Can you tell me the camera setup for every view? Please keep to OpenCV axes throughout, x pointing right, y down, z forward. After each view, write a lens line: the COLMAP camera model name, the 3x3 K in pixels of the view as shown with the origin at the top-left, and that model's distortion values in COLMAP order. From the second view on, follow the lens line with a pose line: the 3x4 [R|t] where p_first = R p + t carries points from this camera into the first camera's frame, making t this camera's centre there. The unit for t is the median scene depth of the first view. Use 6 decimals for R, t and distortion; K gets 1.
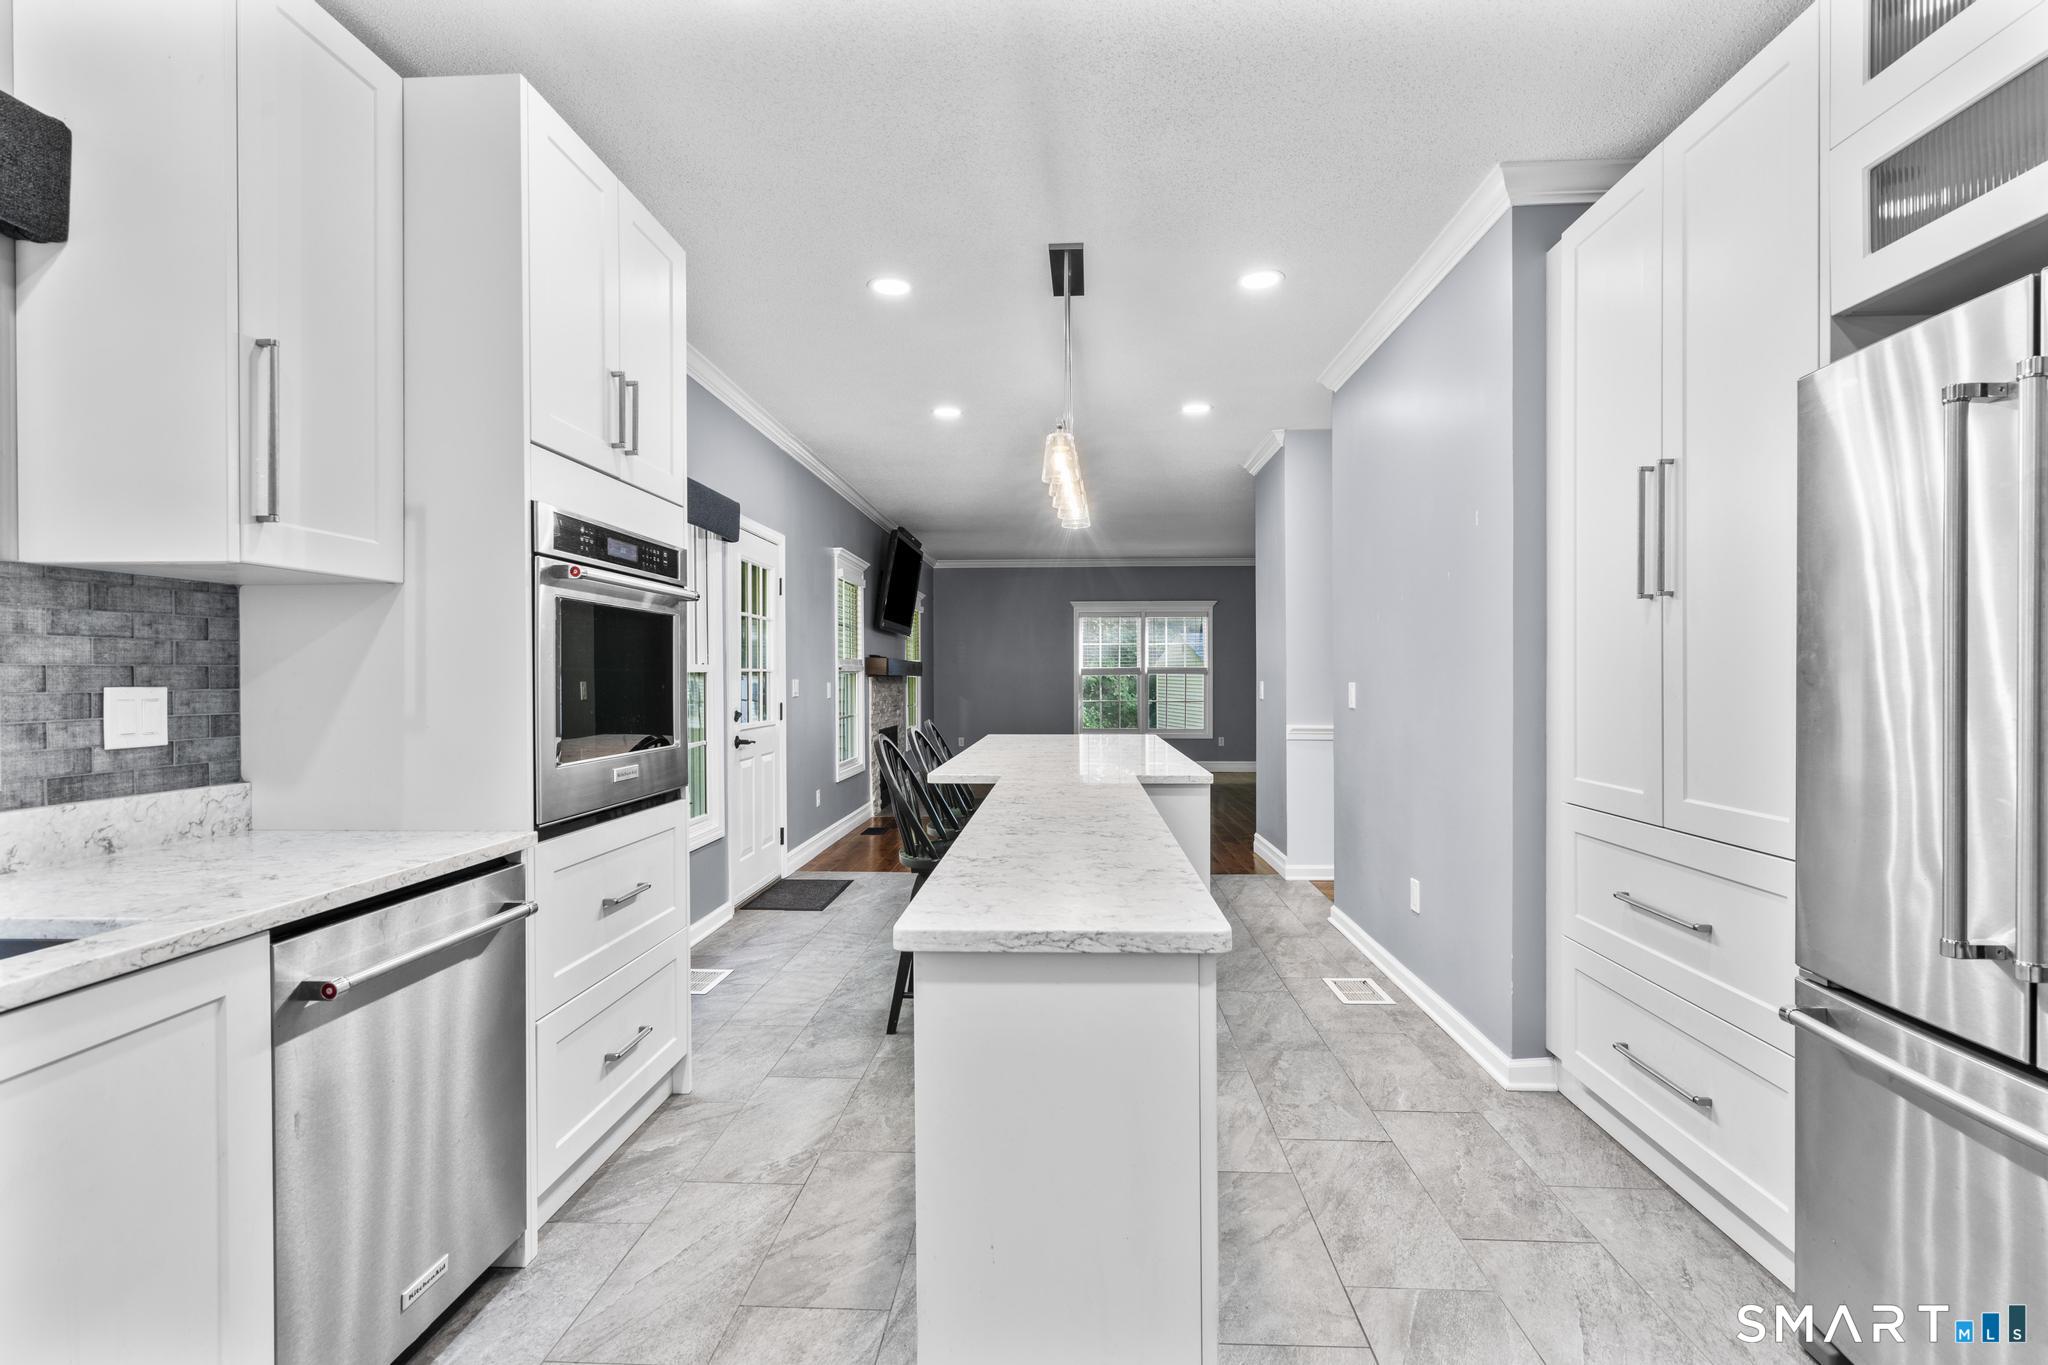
lens RADIAL K [[932.4, 0, 1028.4], [0, 932.4, 682.6], [0, 0, 1]] dist [0.006611, -0.000192]
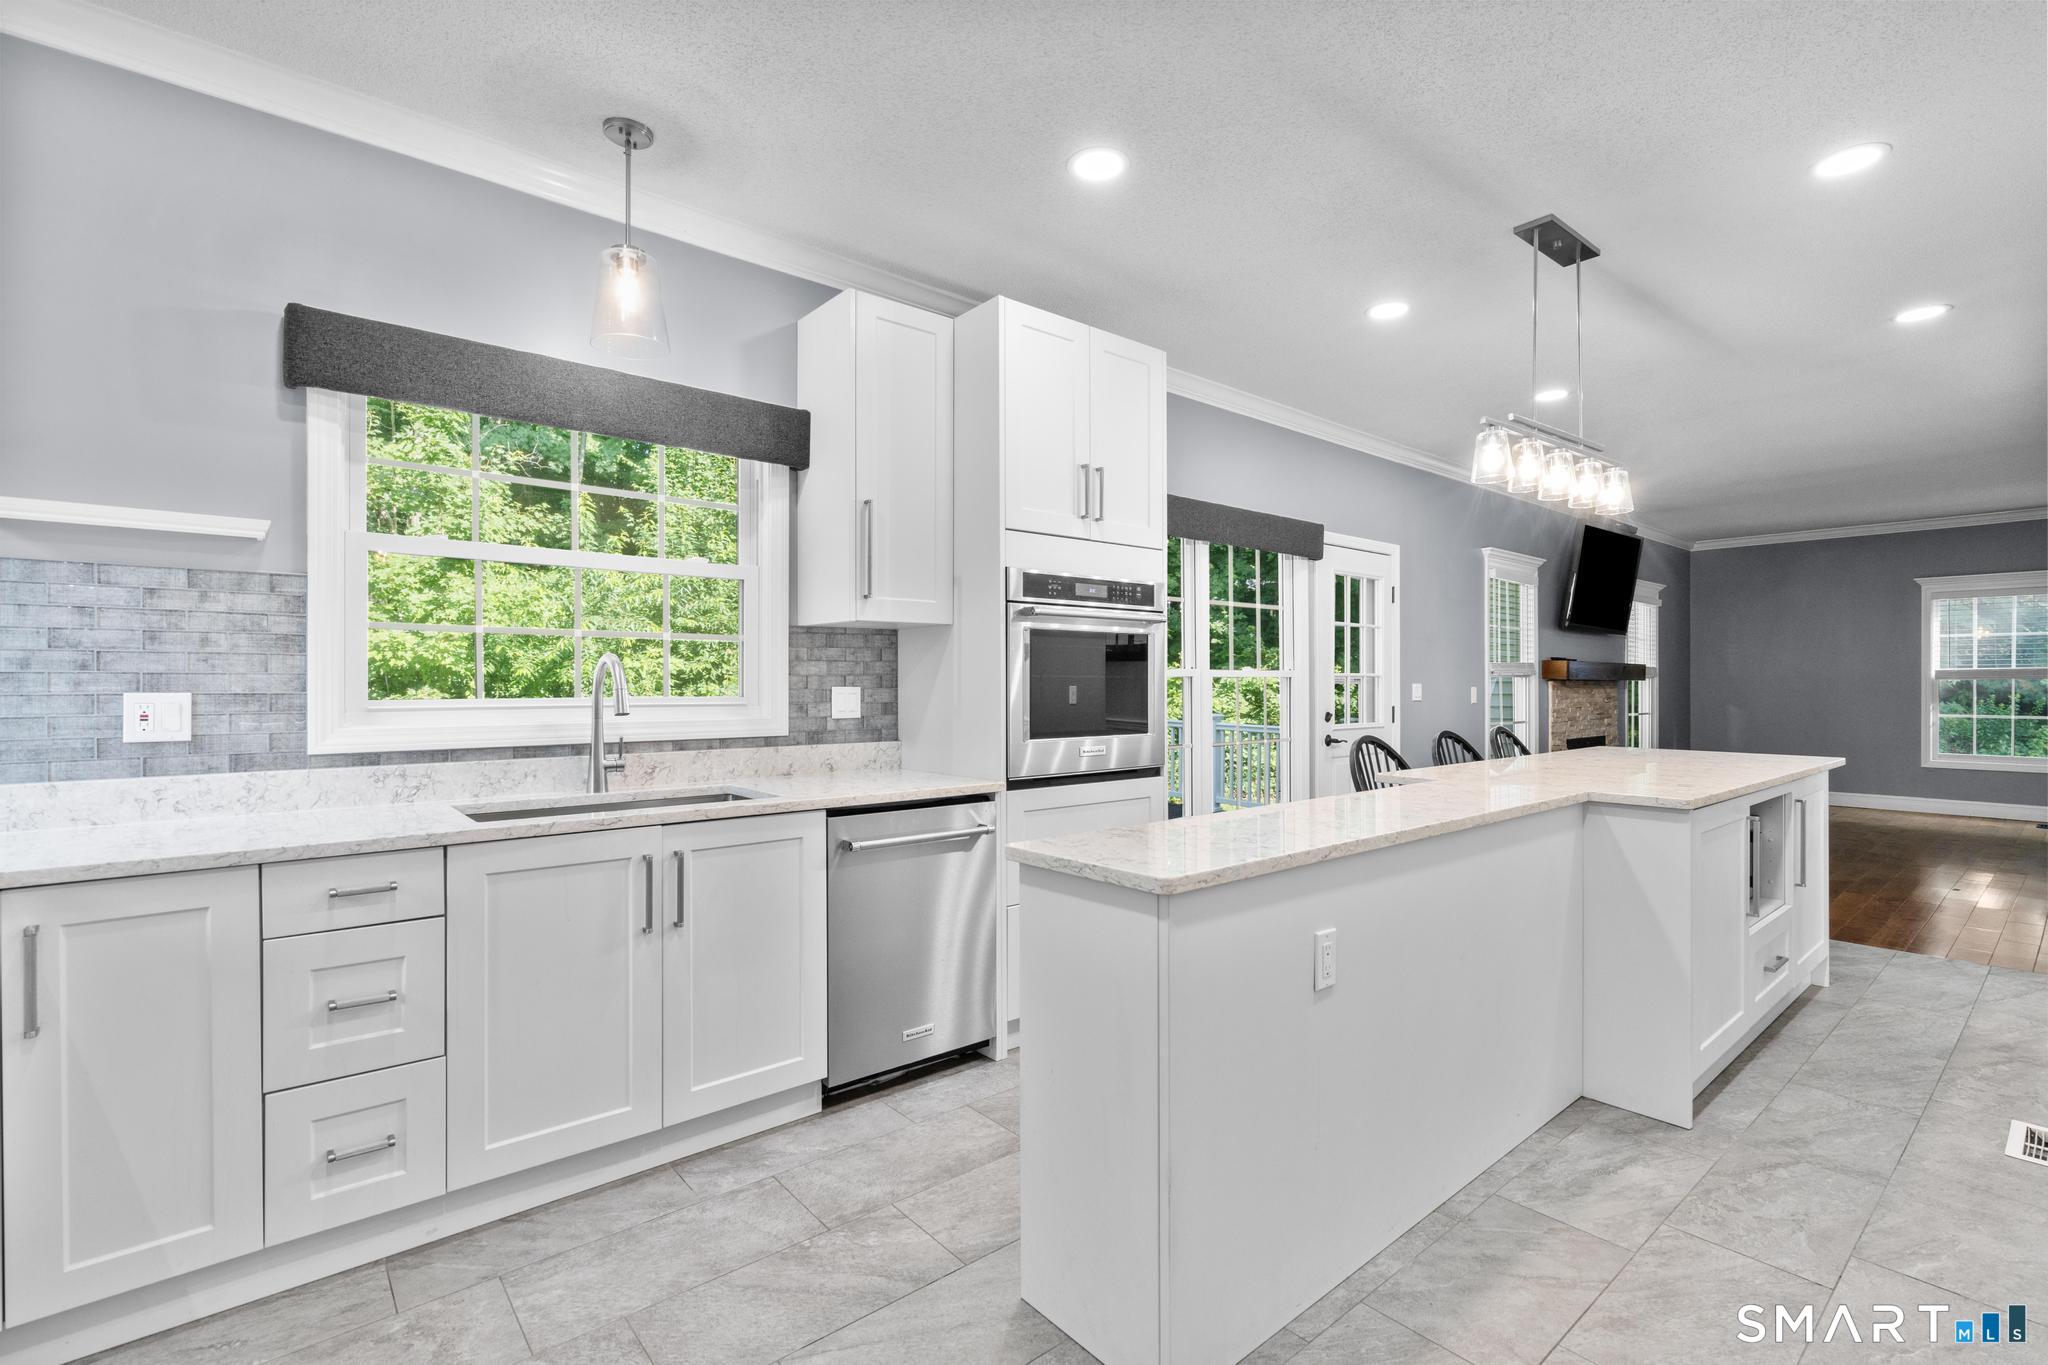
lens RADIAL K [[932.4, 0, 1029.0], [0, 932.4, 681.0], [0, 0, 1]] dist [0.006611, -0.000192]
pose [[0.677238, 0.000626, -0.735763, 0.623854], [-0.005174, 0.999979, -0.003911, -0.001199], [0.735745, 0.006455, 0.677227, -0.011516]]
